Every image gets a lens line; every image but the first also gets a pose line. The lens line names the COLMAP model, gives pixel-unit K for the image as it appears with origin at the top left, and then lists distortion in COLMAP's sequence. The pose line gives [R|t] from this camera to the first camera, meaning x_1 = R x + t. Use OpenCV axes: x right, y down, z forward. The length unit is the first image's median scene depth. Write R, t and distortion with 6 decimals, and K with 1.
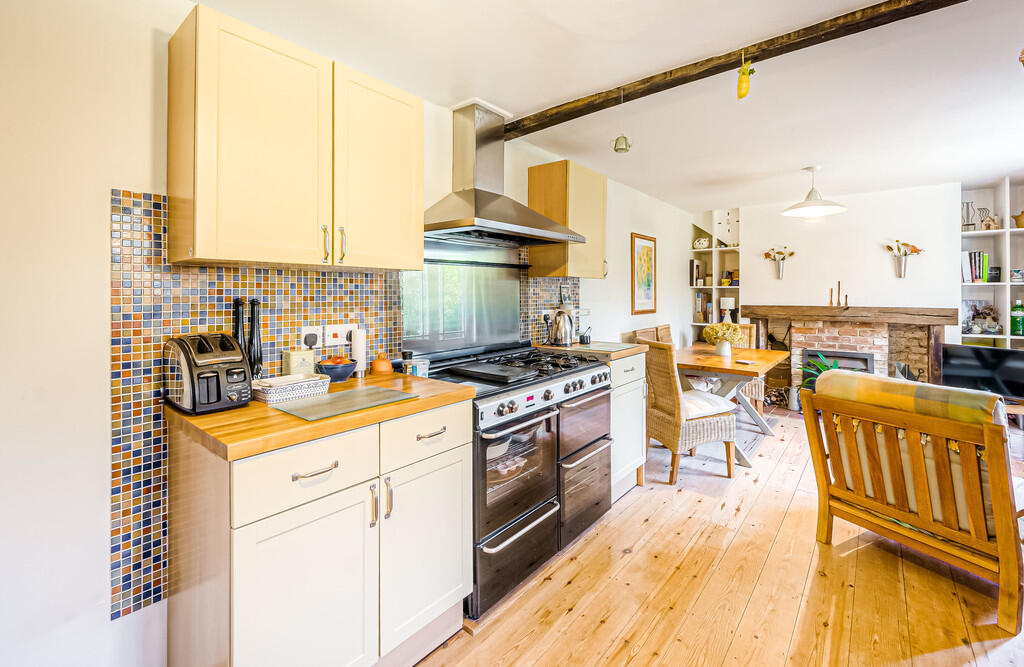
lens RADIAL K [[436.6, 0, 537.1], [0, 436.6, 326.9], [0, 0, 1]] dist [-0.000027, 0.000094]
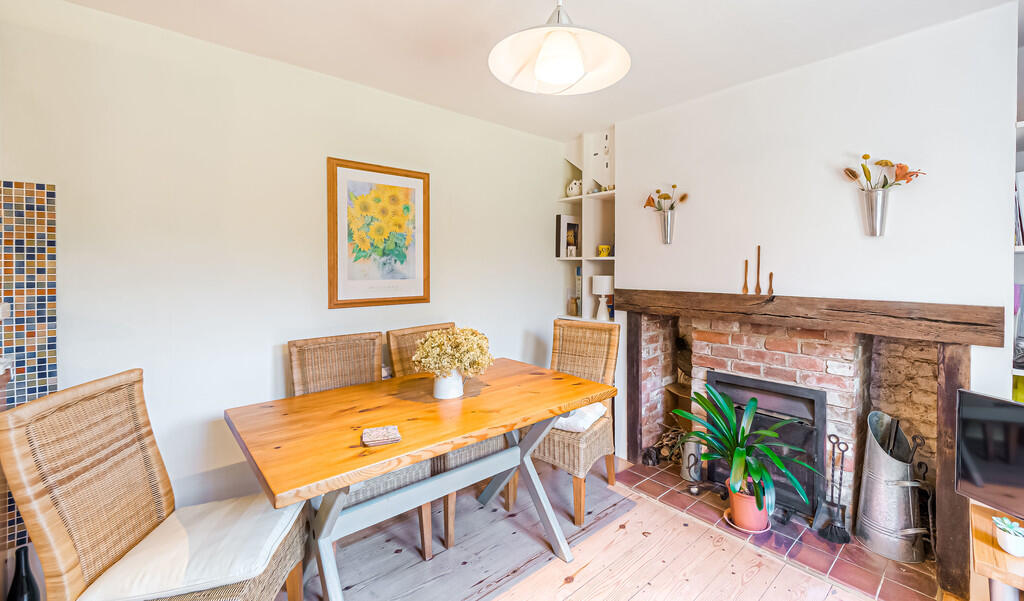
lens RADIAL K [[435.1, 0, 542.3], [0, 435.1, 304.3], [0, 0, 1]] dist [0.007594, 0.000139]
pose [[0.989109, 0.014408, -0.146475, 0.510245], [-0.013159, 0.999868, 0.009493, -0.037220], [0.146593, -0.007462, 0.989169, 0.450727]]
